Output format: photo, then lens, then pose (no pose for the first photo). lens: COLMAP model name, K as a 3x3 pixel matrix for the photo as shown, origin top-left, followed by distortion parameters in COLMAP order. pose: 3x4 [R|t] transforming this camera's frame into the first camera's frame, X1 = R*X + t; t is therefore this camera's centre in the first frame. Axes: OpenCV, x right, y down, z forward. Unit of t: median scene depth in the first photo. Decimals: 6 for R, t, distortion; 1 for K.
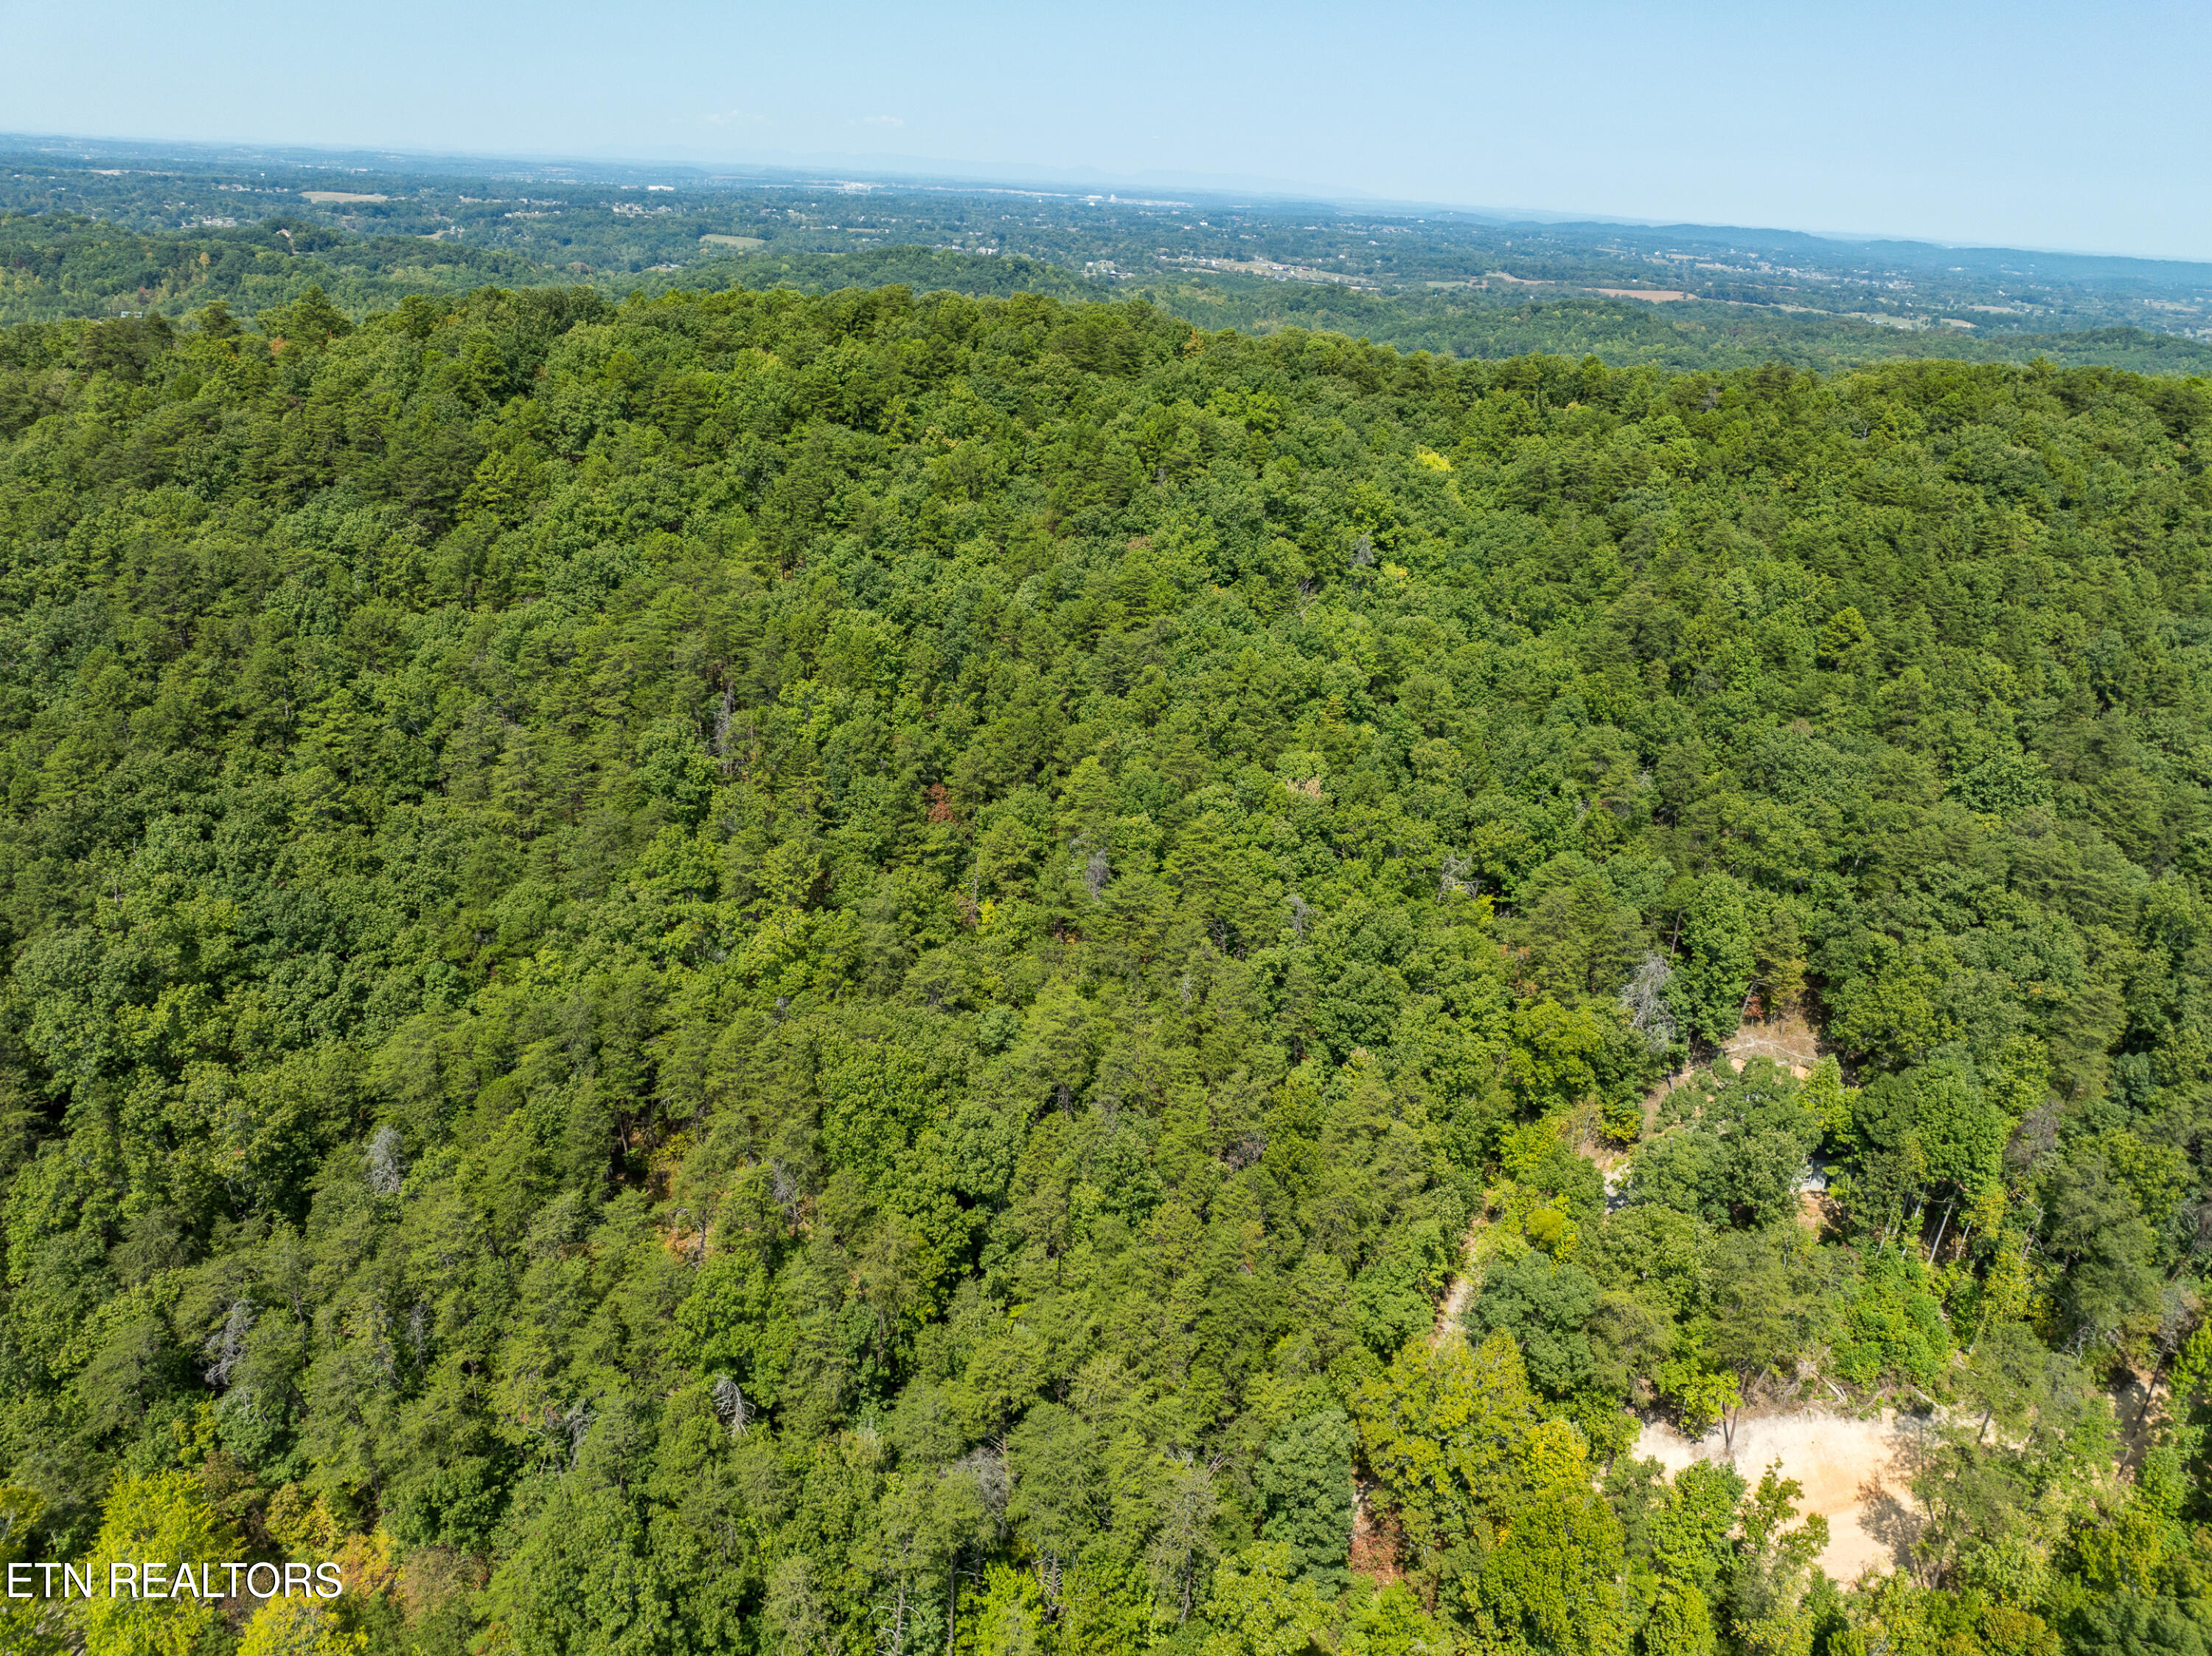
lens RADIAL K [[1557.4, 0, 1112.7], [0, 1557.4, 823.6], [0, 0, 1]] dist [-0.039651, -0.001025]
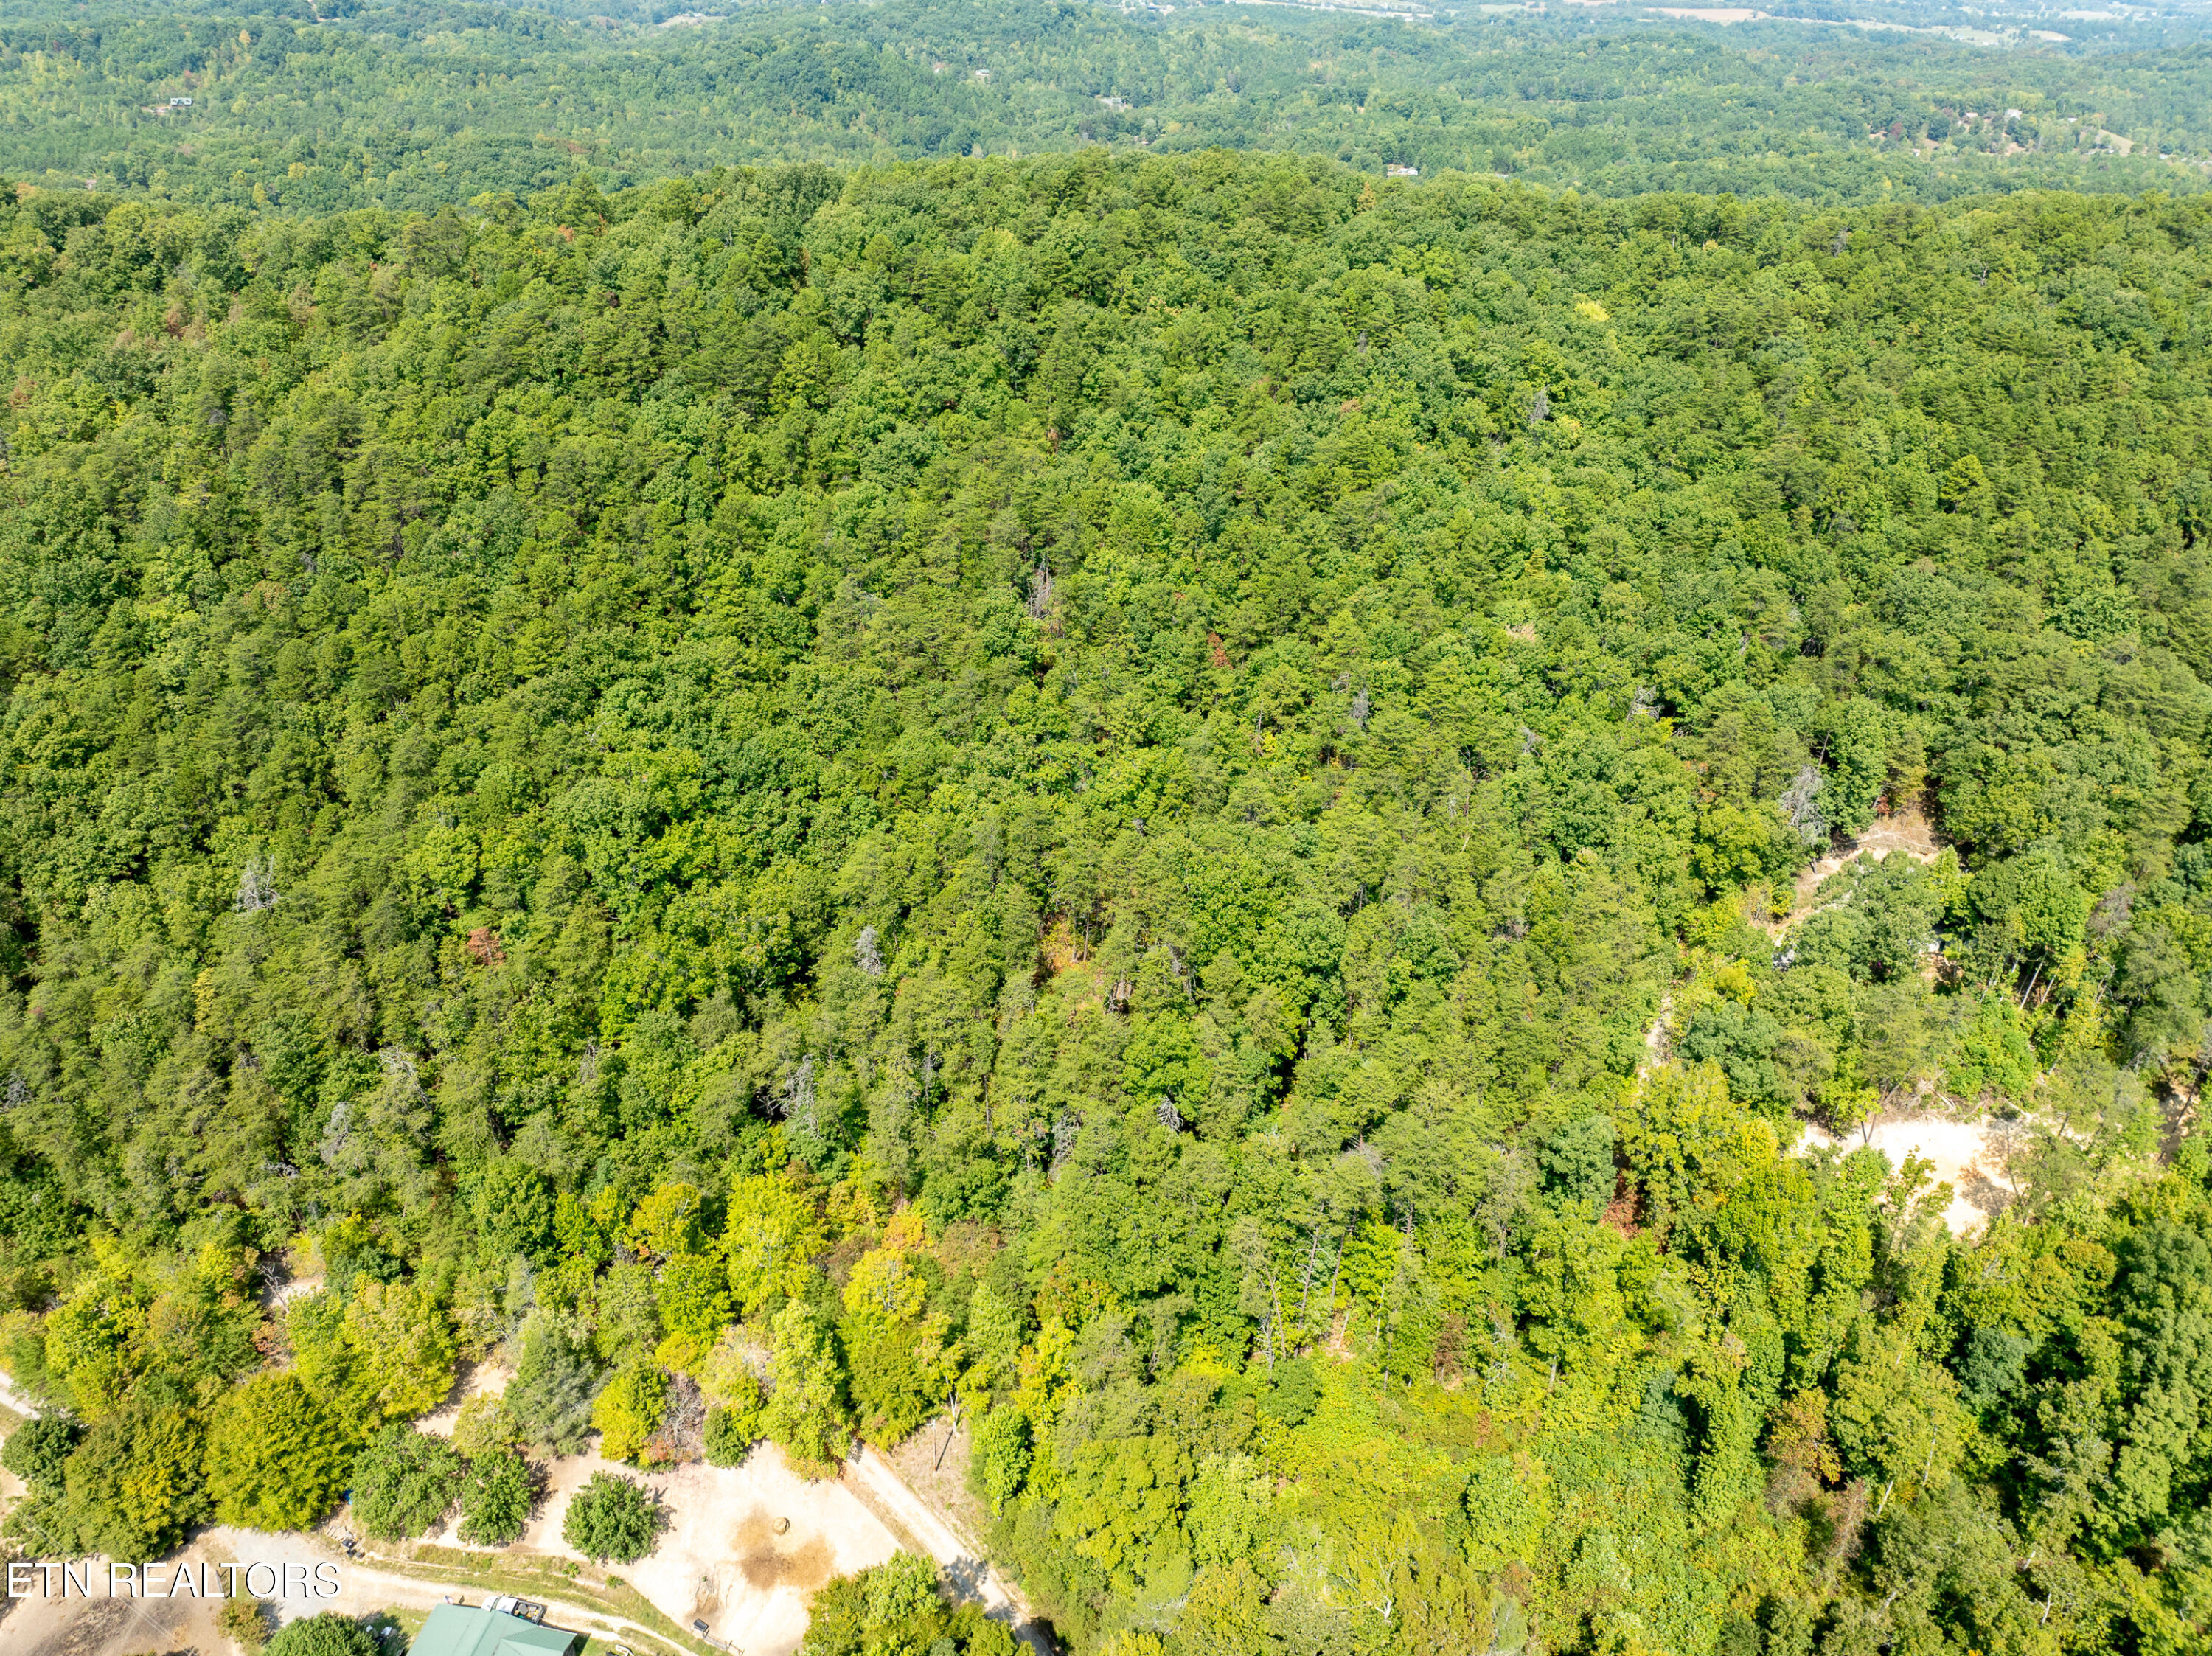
lens RADIAL K [[1560.2, 0, 1111.7], [0, 1560.2, 822.9], [0, 0, 1]] dist [-0.053099, 0.024873]
pose [[0.999549, -0.017468, -0.024440, -0.168013], [0.021000, 0.988051, 0.152692, -0.067811], [0.021481, -0.153137, 0.987972, -0.227699]]
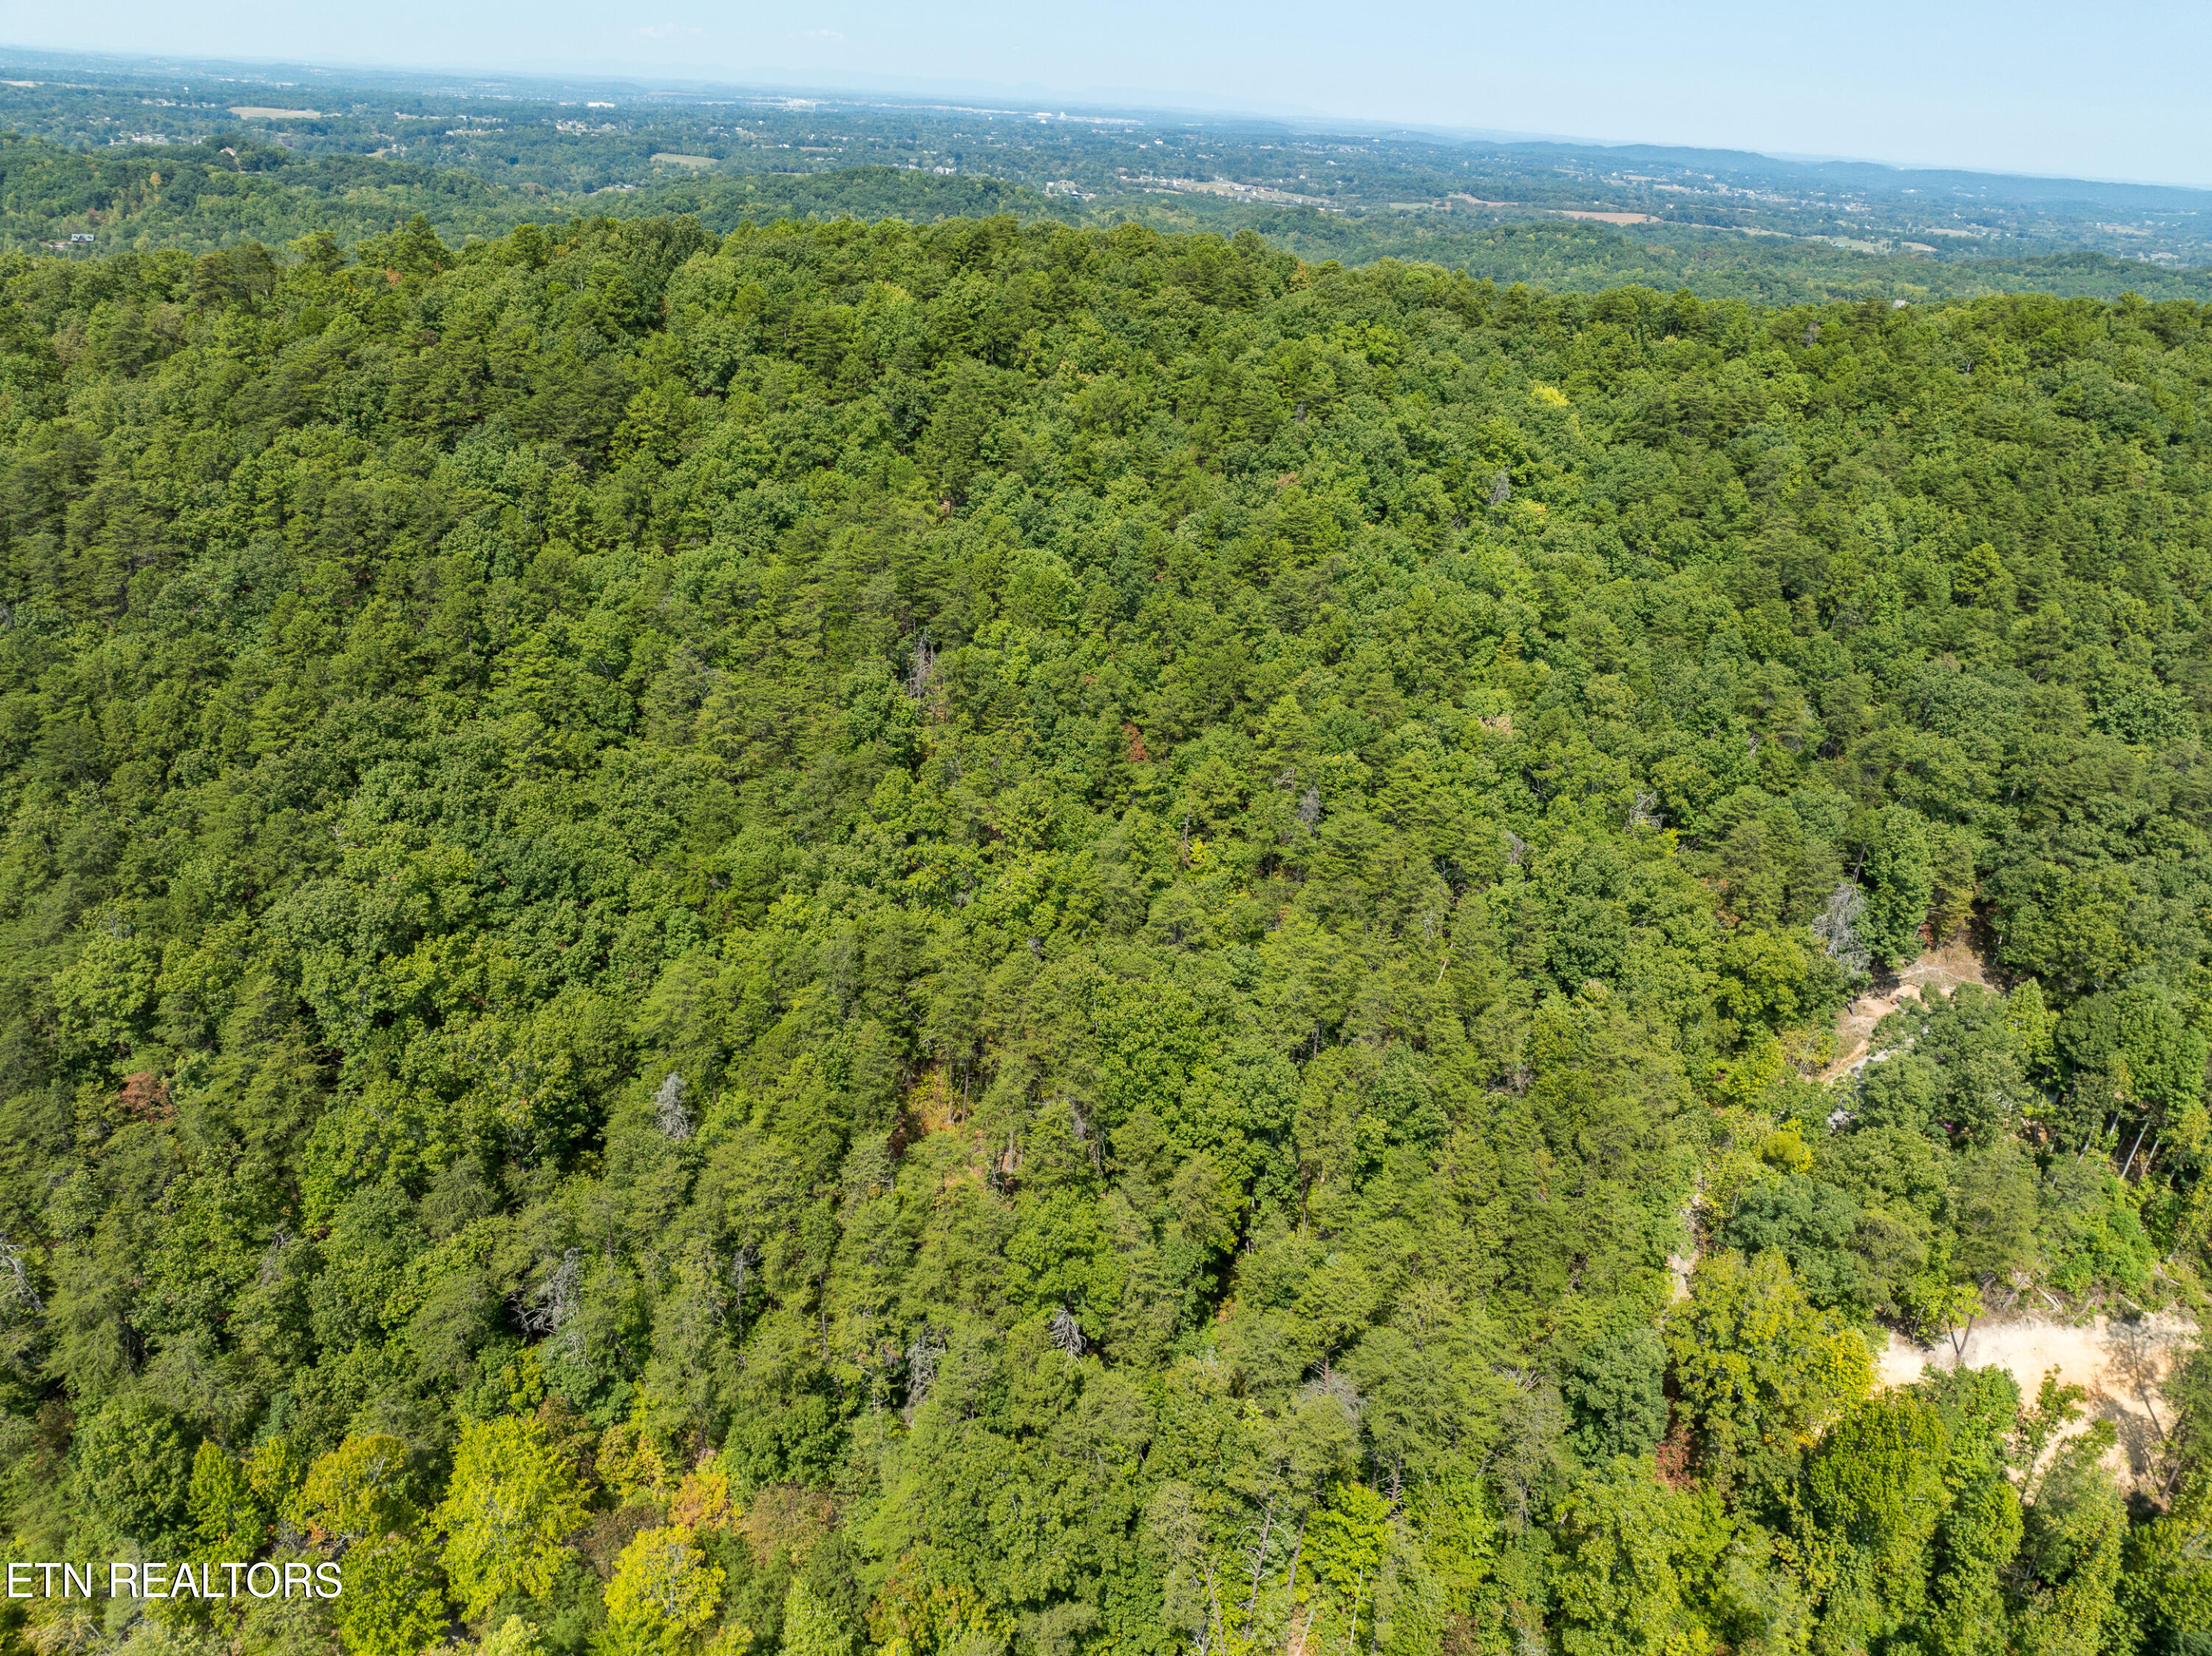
lens RADIAL K [[1560.2, 0, 1111.7], [0, 1560.2, 822.9], [0, 0, 1]] dist [-0.053099, 0.024873]
pose [[0.999509, -0.009772, 0.029754, -0.158148], [0.008416, 0.998935, 0.045360, -0.007322], [-0.030166, -0.045088, 0.998527, -0.008460]]
